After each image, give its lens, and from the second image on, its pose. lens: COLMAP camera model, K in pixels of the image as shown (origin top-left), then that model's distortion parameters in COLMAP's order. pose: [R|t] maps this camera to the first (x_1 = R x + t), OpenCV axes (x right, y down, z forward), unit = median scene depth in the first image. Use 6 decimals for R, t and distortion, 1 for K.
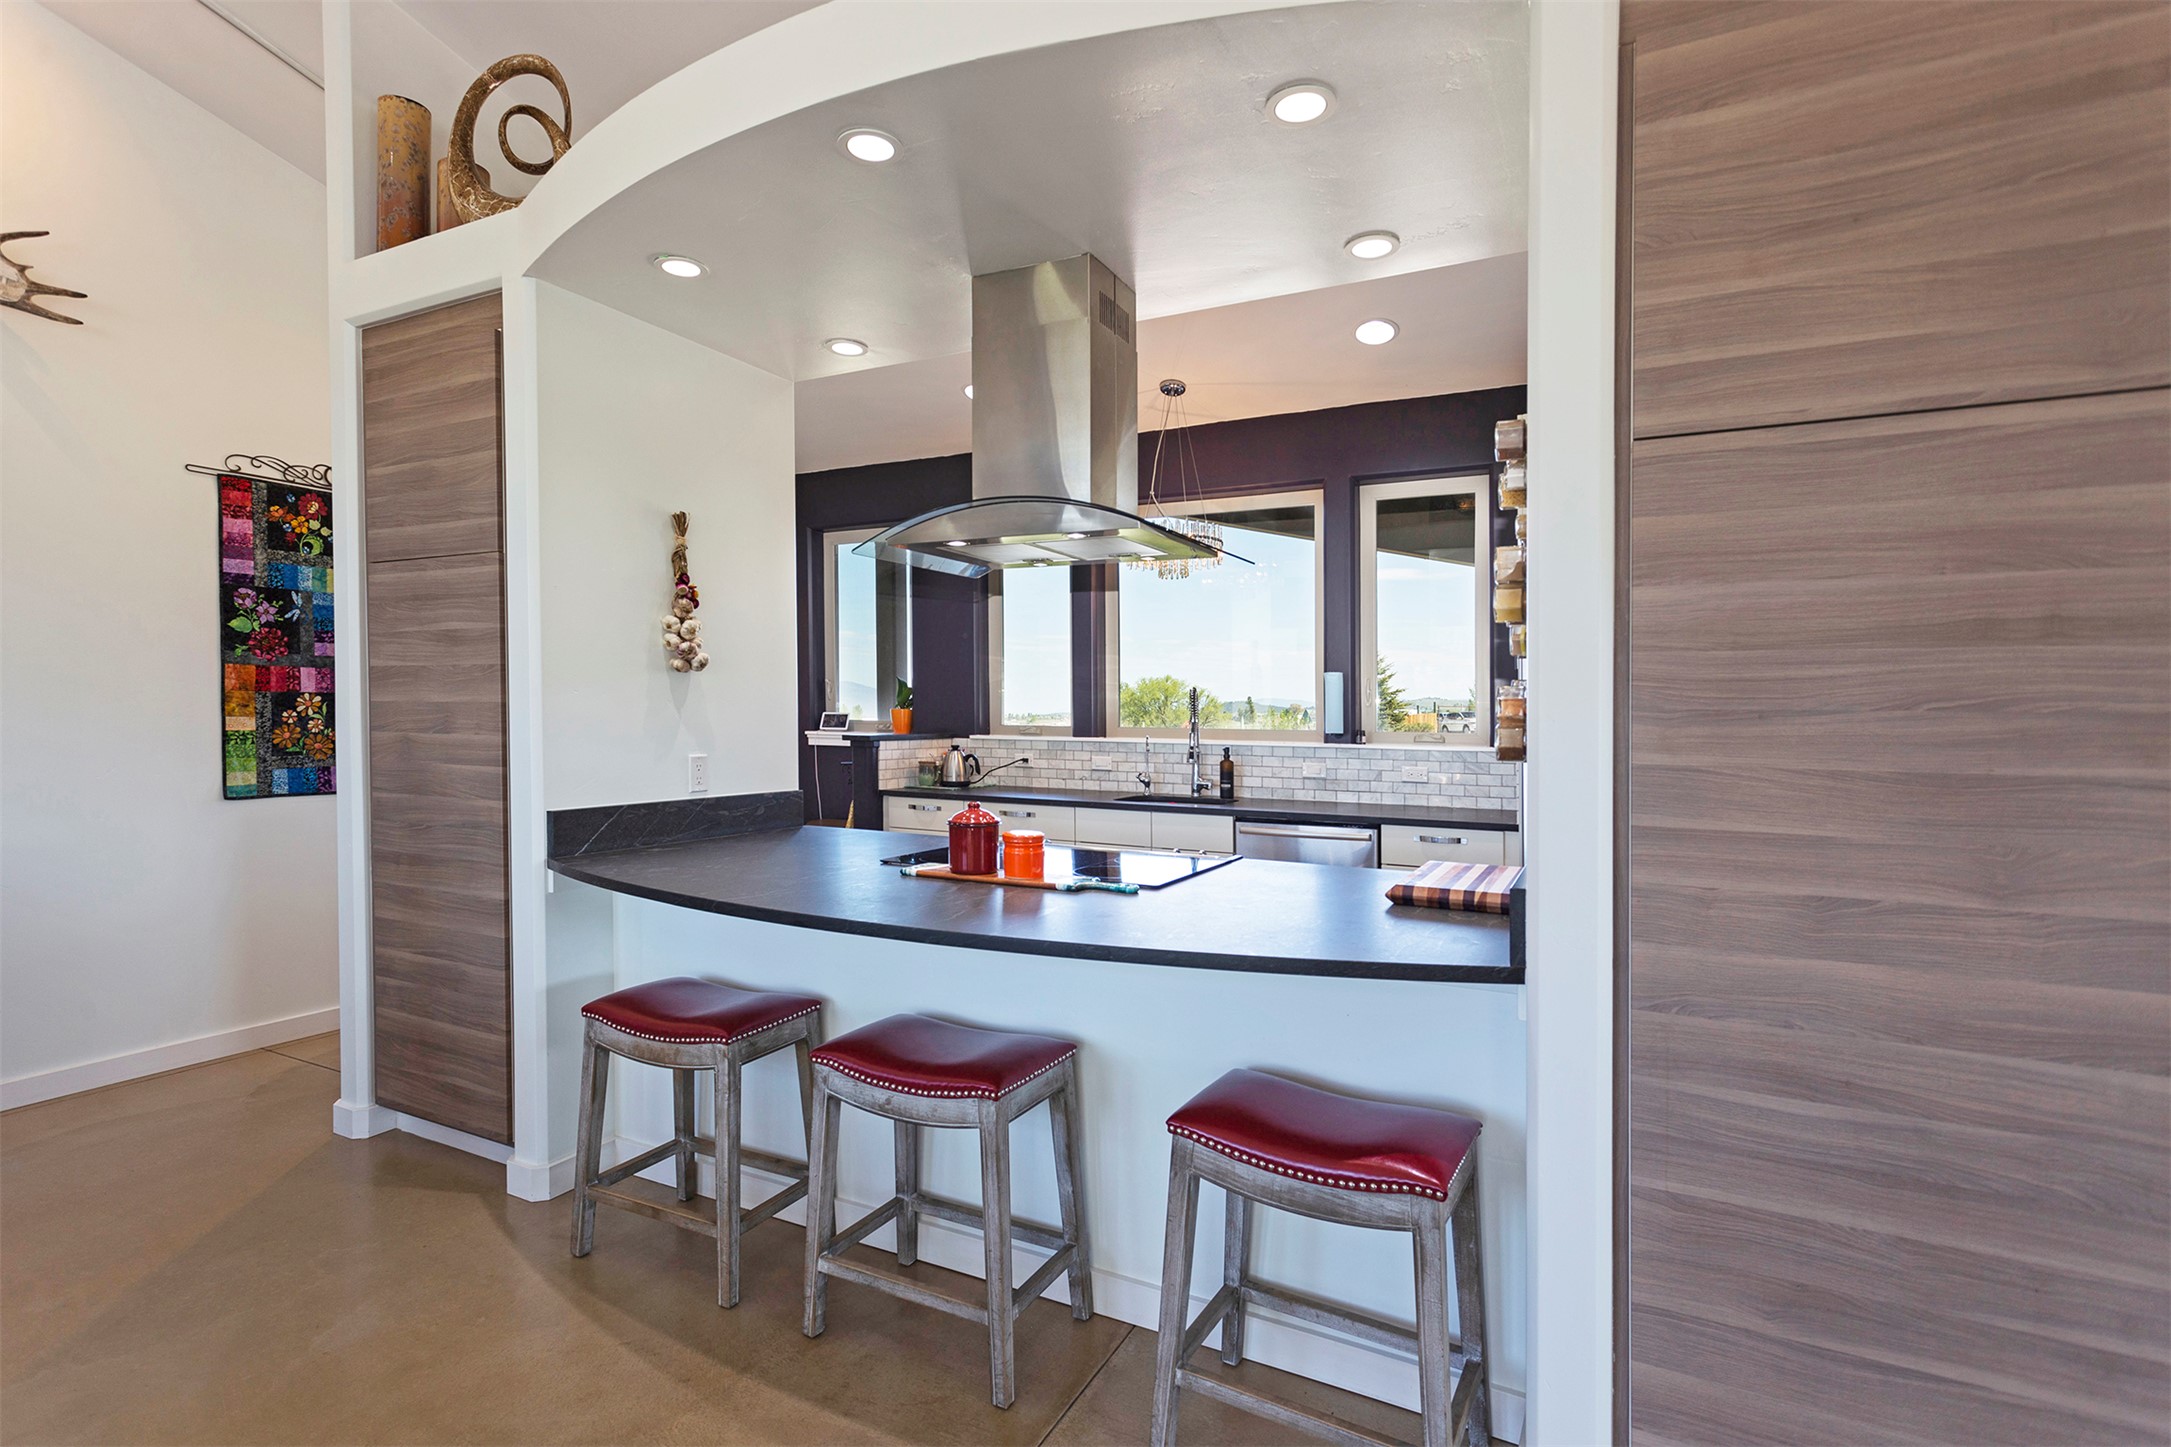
lens RADIAL K [[1032.1, 0, 1085.5], [0, 1032.1, 723.5], [0, 0, 1]] dist [-0.000302, -0.000075]
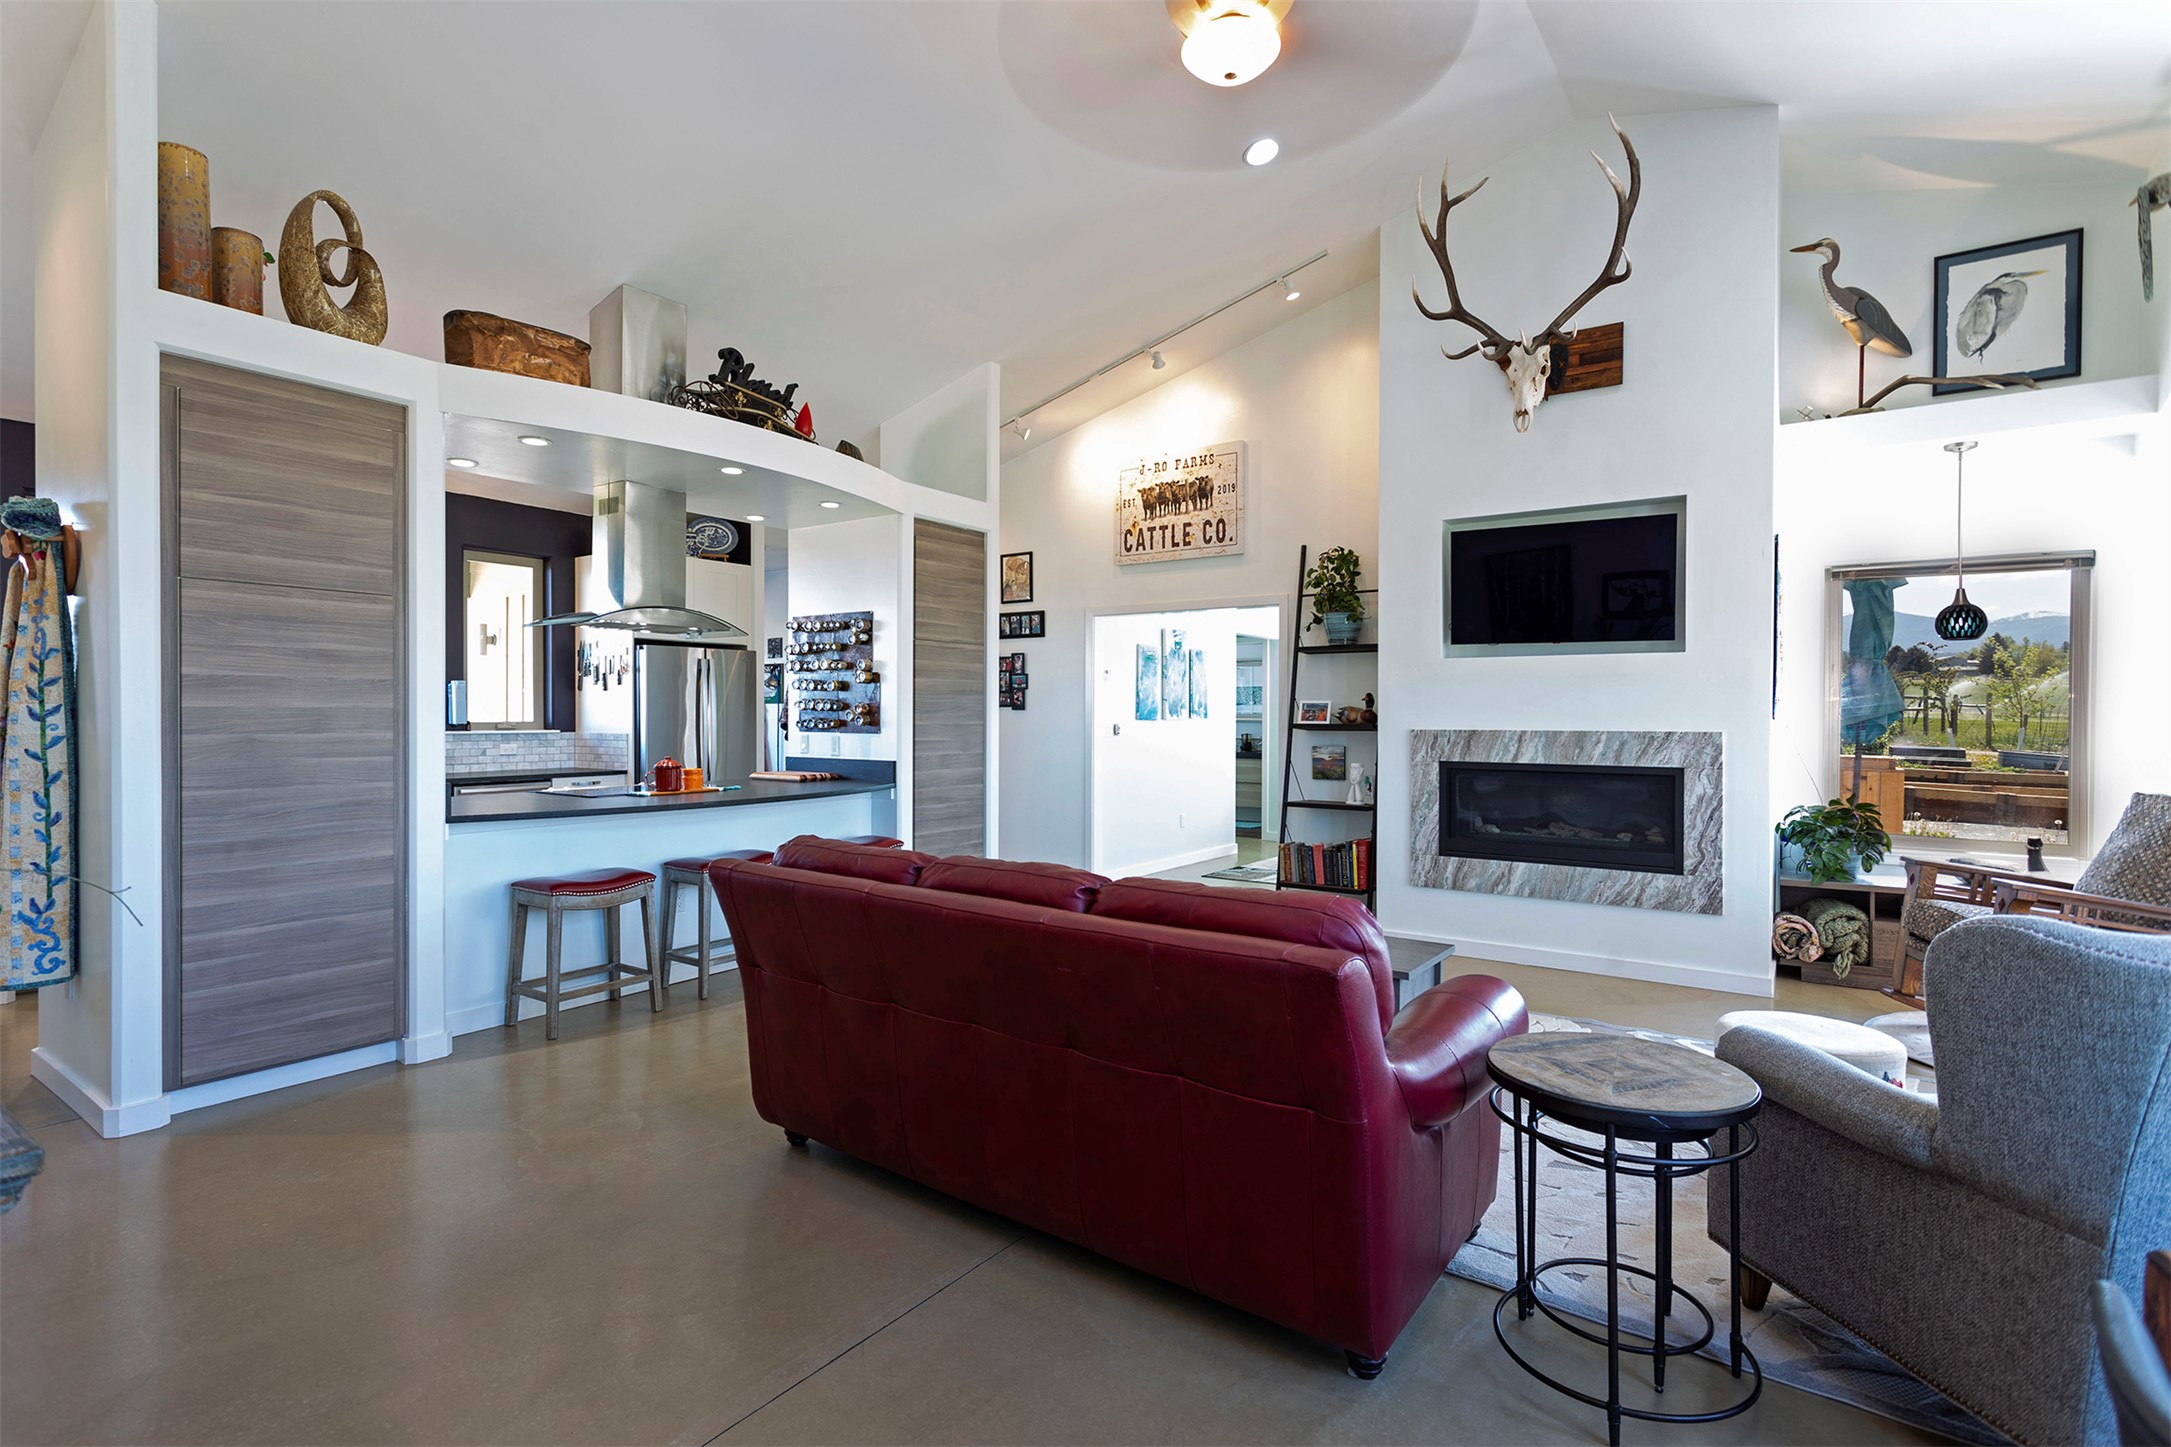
lens RADIAL K [[1032.1, 0, 1085.5], [0, 1032.1, 723.5], [0, 0, 1]] dist [-0.000302, -0.000075]
pose [[0.133581, -0.020434, 0.990827, -1.704893], [0.009514, 0.999768, 0.019336, -0.016933], [-0.990992, 0.006844, 0.133744, -0.070303]]
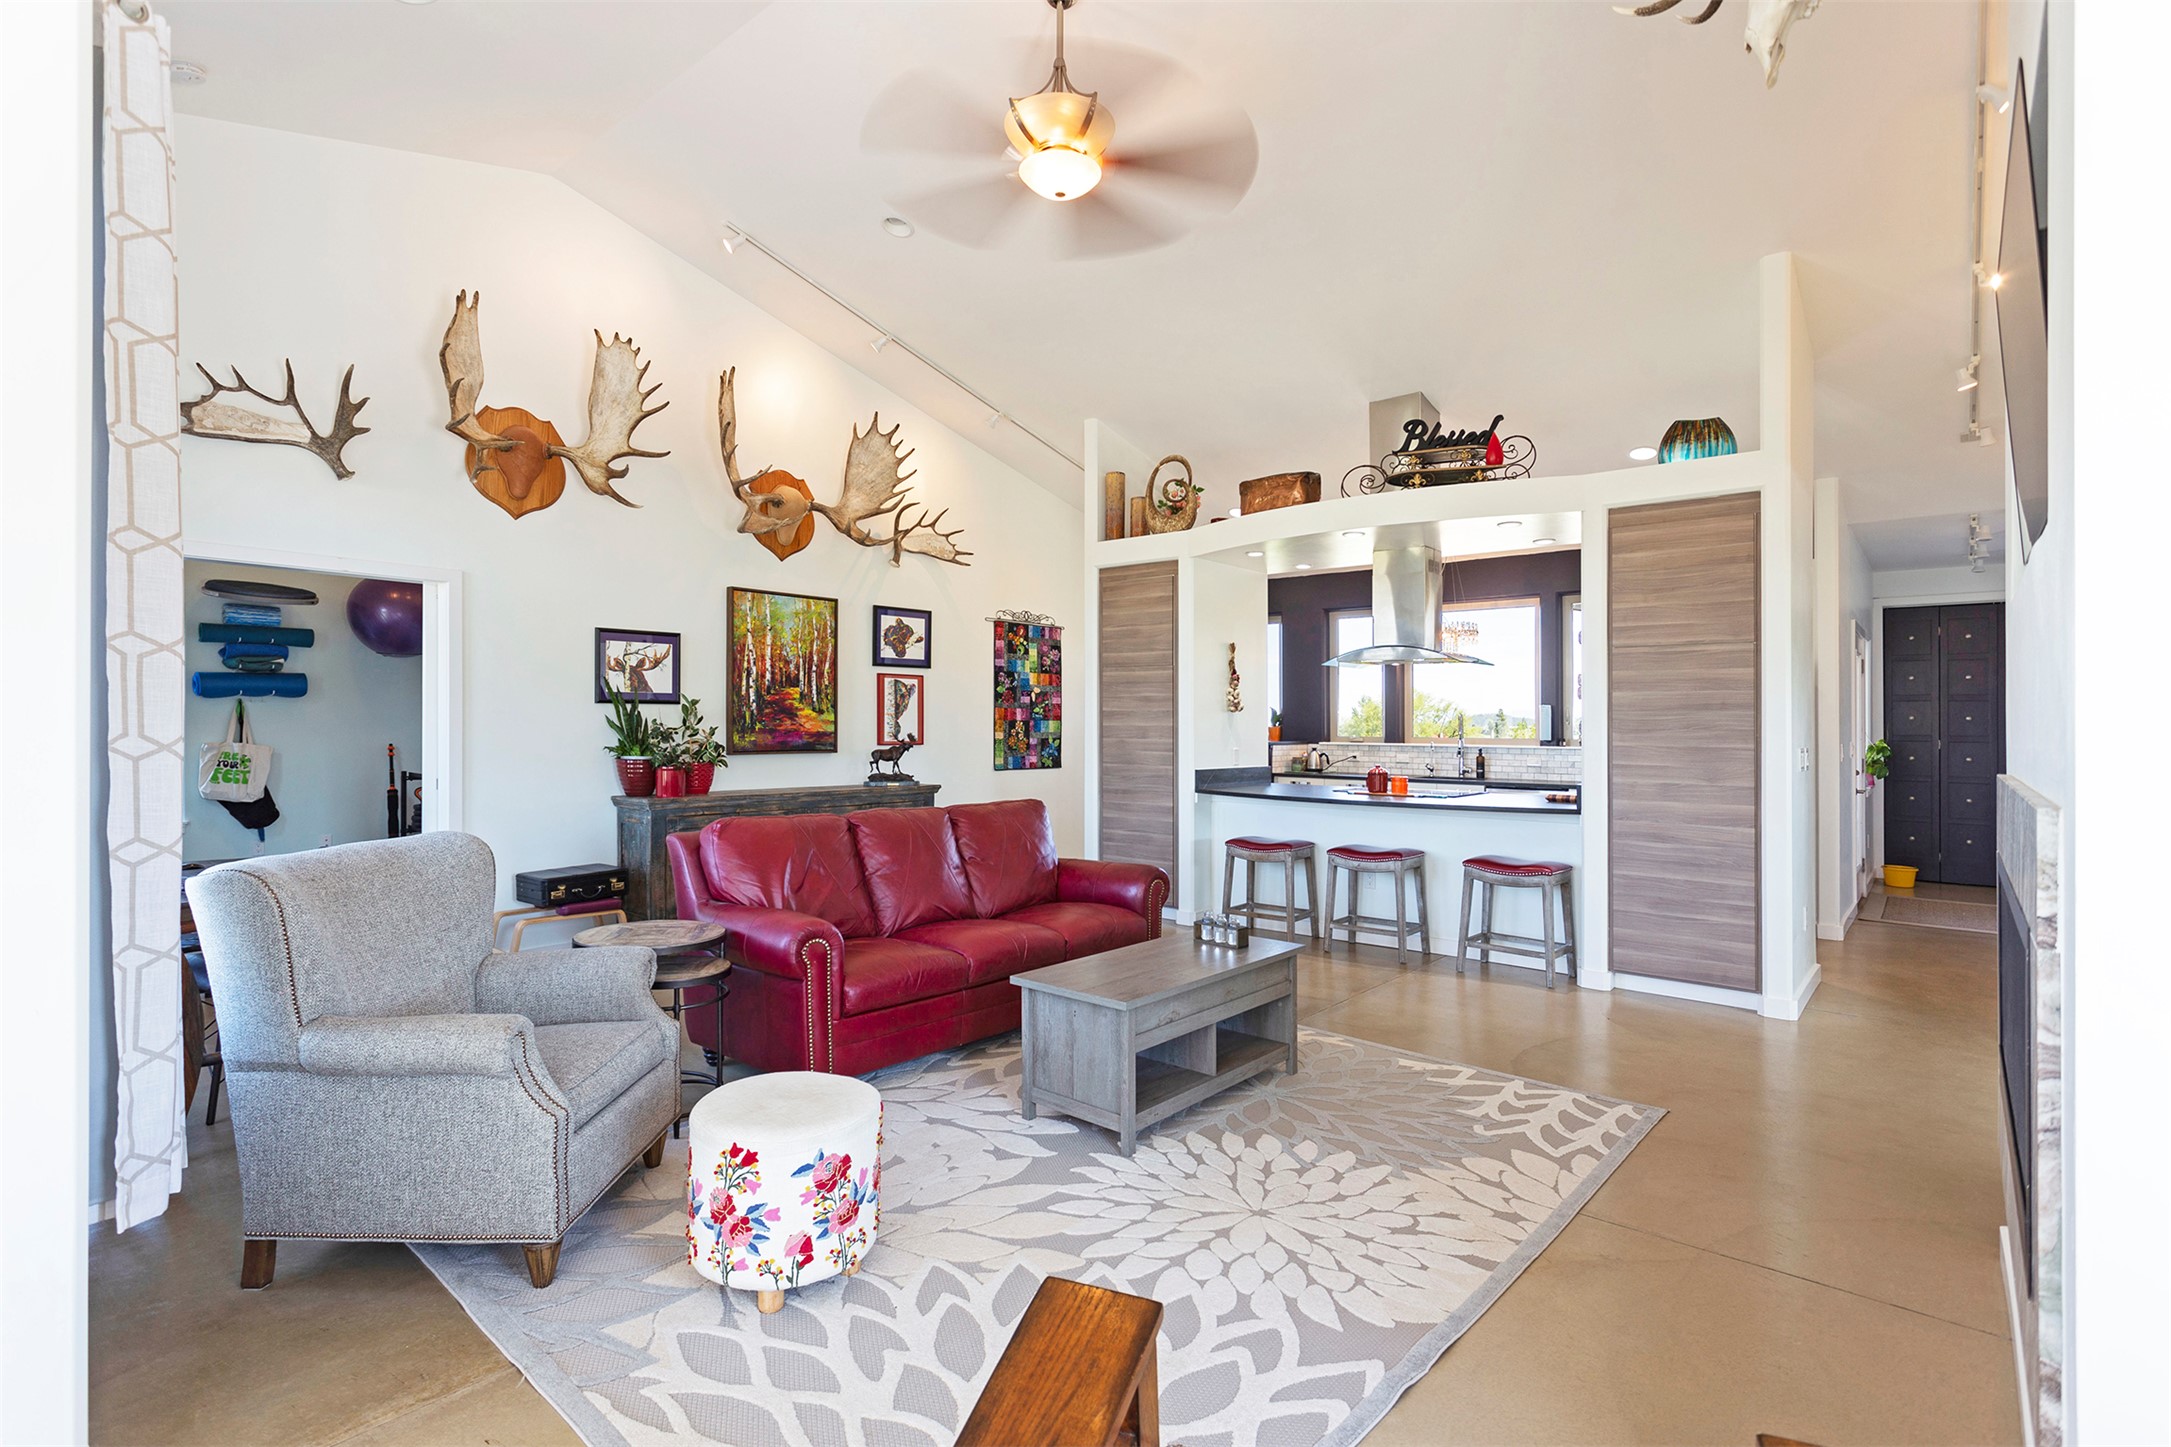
lens RADIAL K [[1038.2, 0, 1103.1], [0, 1038.2, 747.2], [0, 0, 1]] dist [-0.000117, 0.000561]
pose [[0.978322, 0.001010, -0.207086, -0.205630], [0.000903, 0.999958, 0.009147, 0.007153], [0.207086, -0.009136, 0.978280, -1.409121]]
